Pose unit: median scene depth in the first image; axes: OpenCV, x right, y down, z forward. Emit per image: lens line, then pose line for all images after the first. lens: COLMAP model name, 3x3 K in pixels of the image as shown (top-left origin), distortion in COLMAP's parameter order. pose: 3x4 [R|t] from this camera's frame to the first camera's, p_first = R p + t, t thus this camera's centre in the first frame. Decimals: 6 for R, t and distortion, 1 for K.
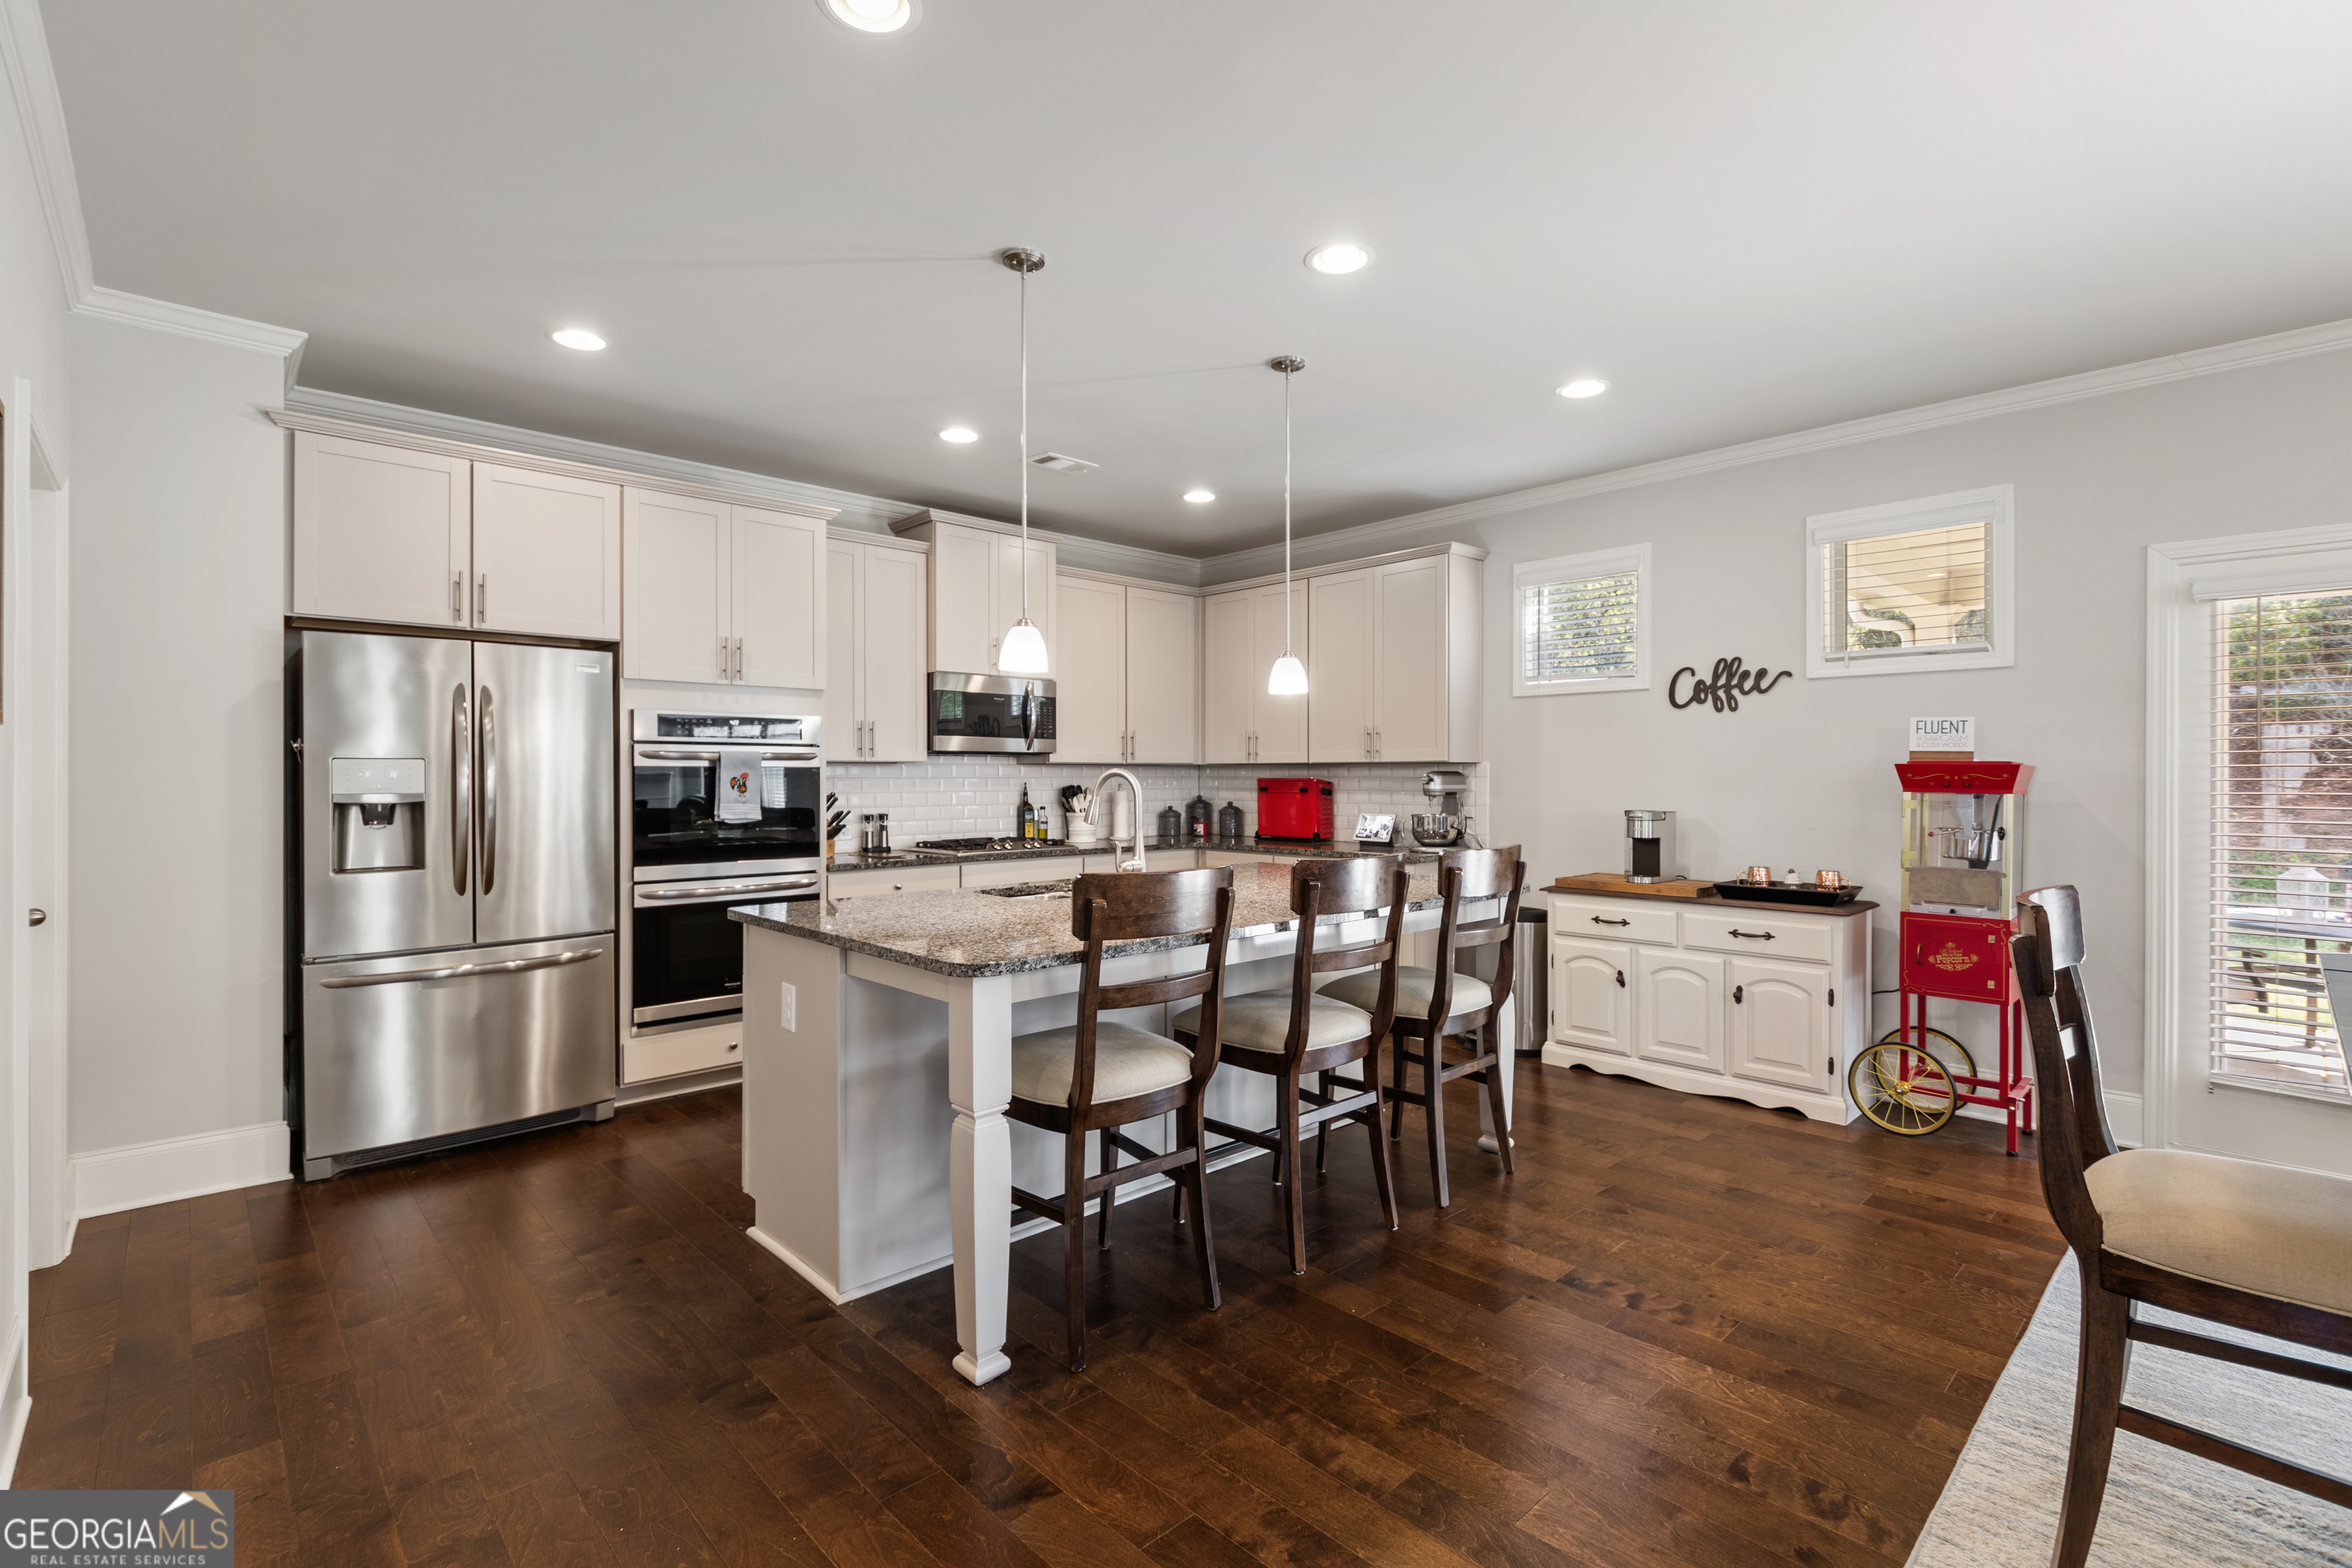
lens RADIAL K [[1075.6, 0, 1180.3], [0, 1075.6, 767.5], [0, 0, 1]] dist [0.001153, -0.000217]
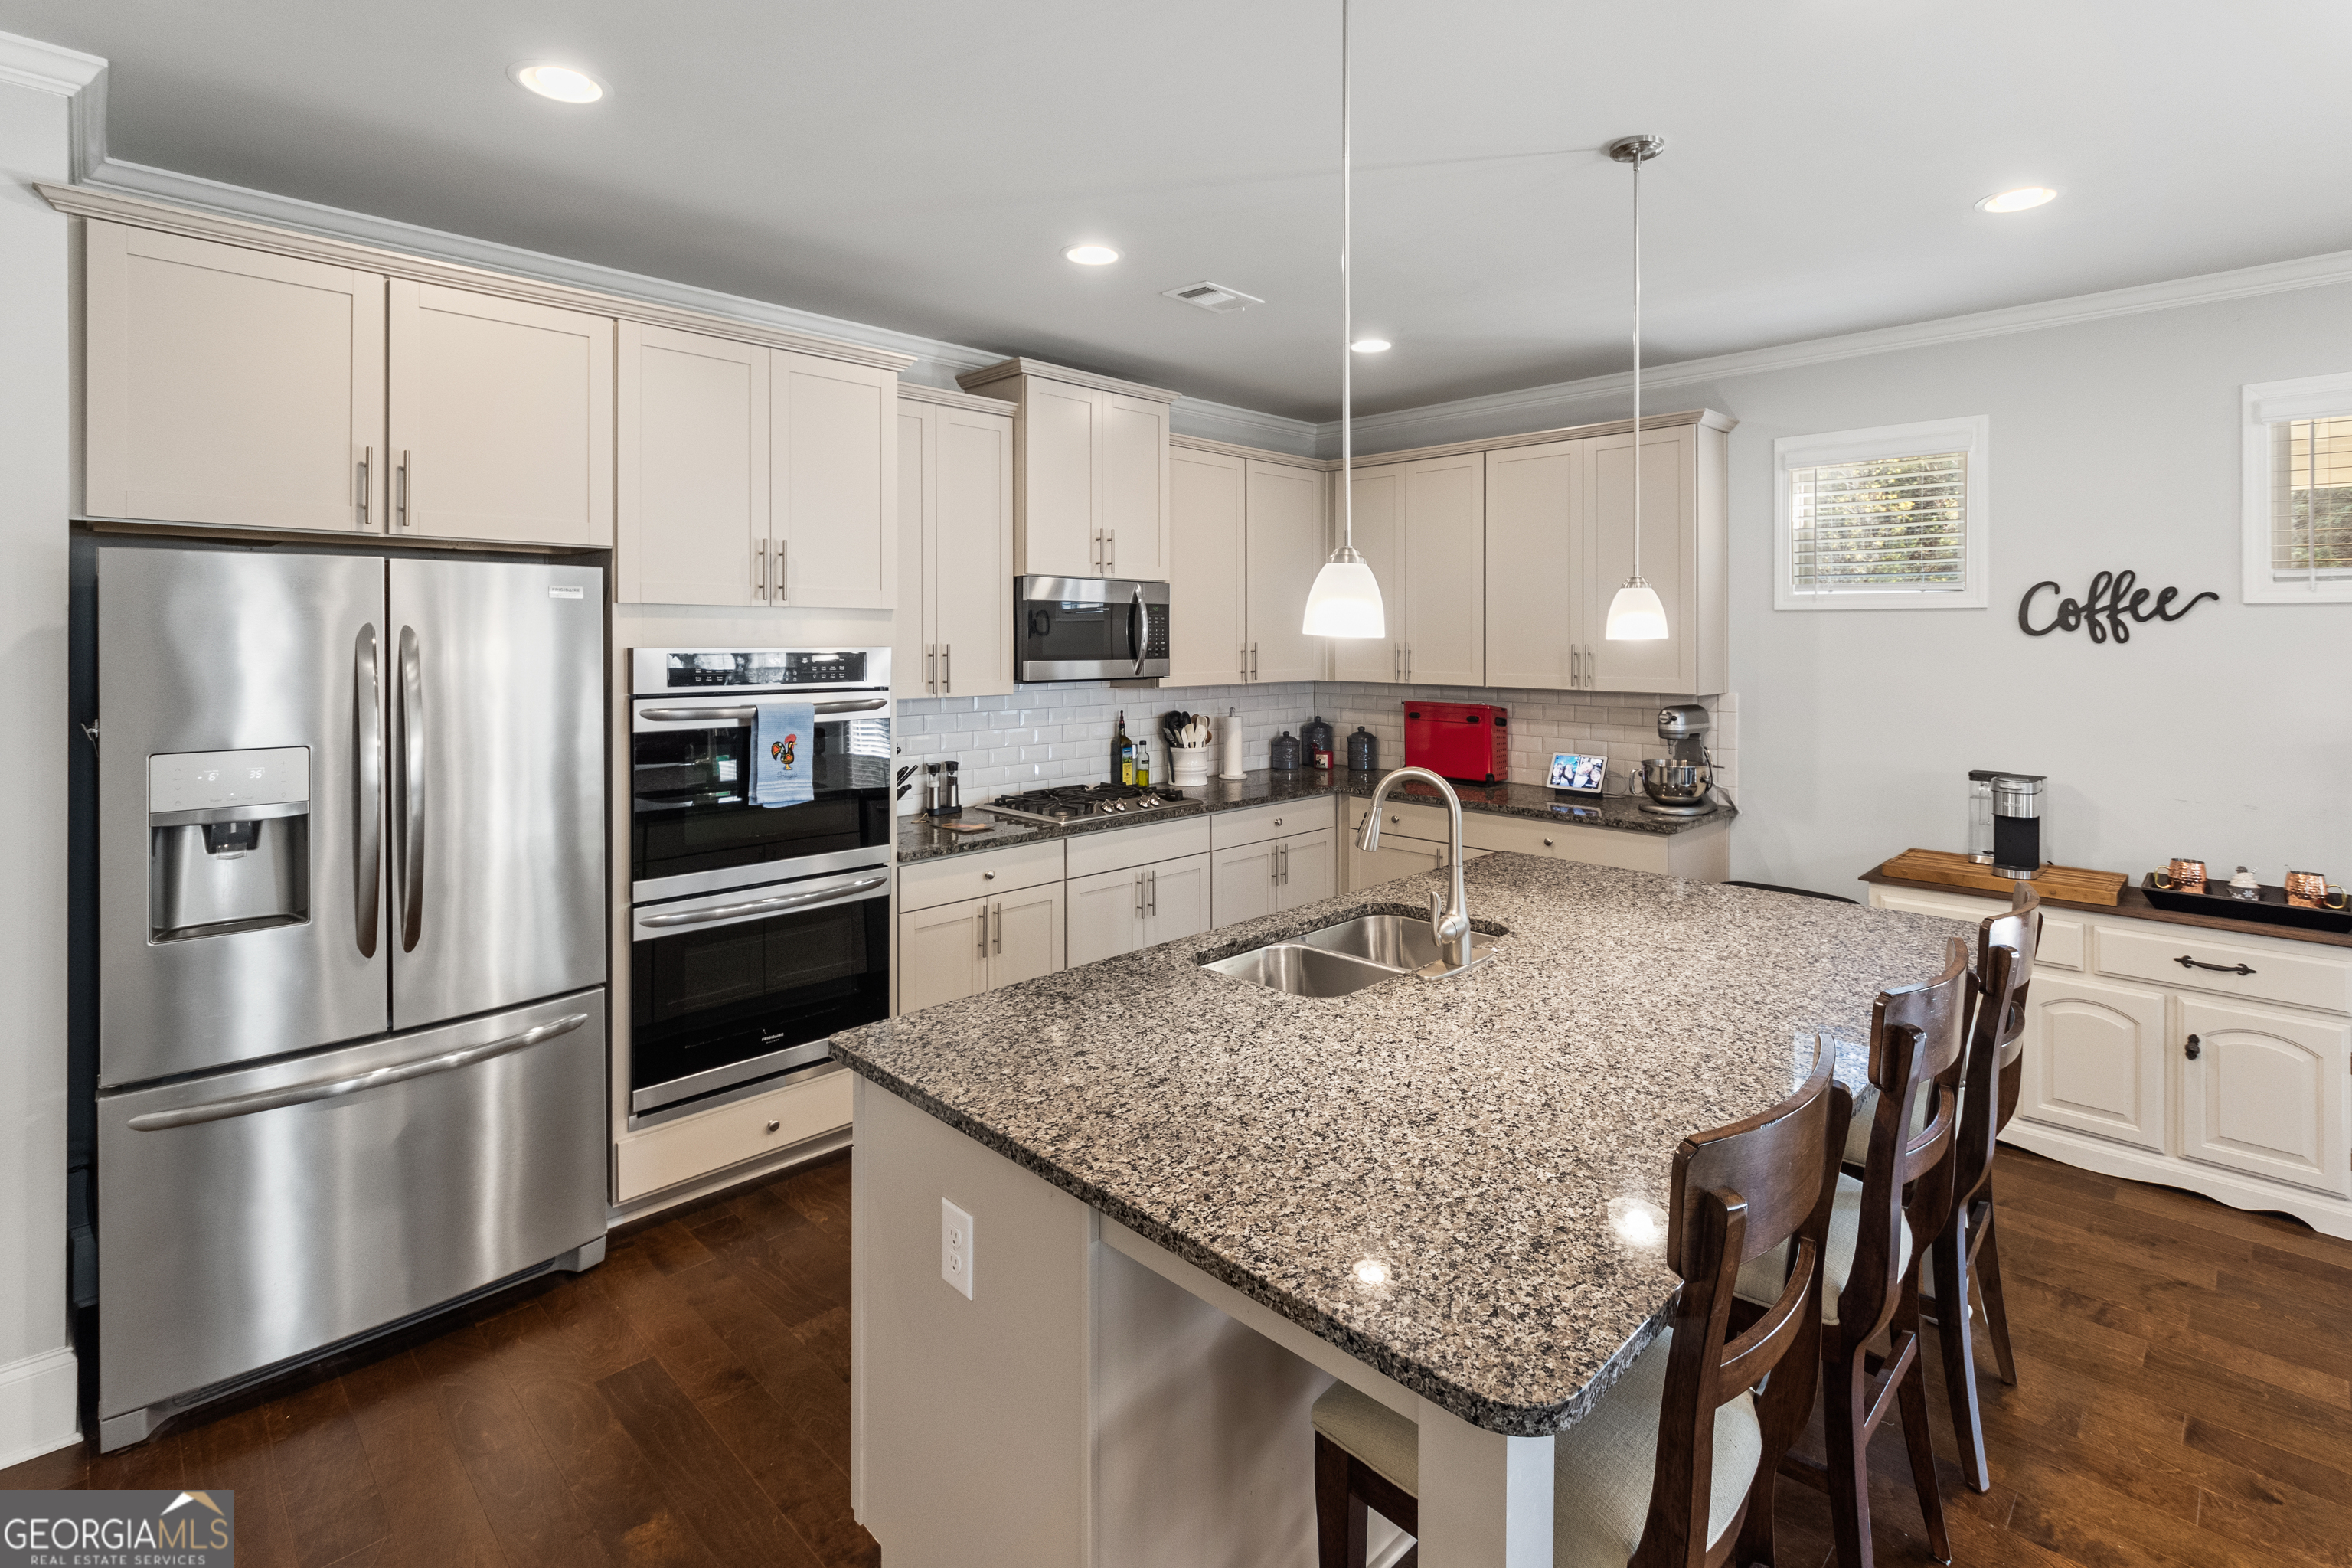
lens RADIAL K [[1102.8, 0, 1187.6], [0, 1102.8, 628.2], [0, 0, 1]] dist [-0.001342, 0.002071]
pose [[0.999257, 0.003289, 0.038412, -0.176449], [-0.003418, 0.999989, 0.003298, -0.067409], [-0.038401, -0.003427, 0.999257, 0.278002]]
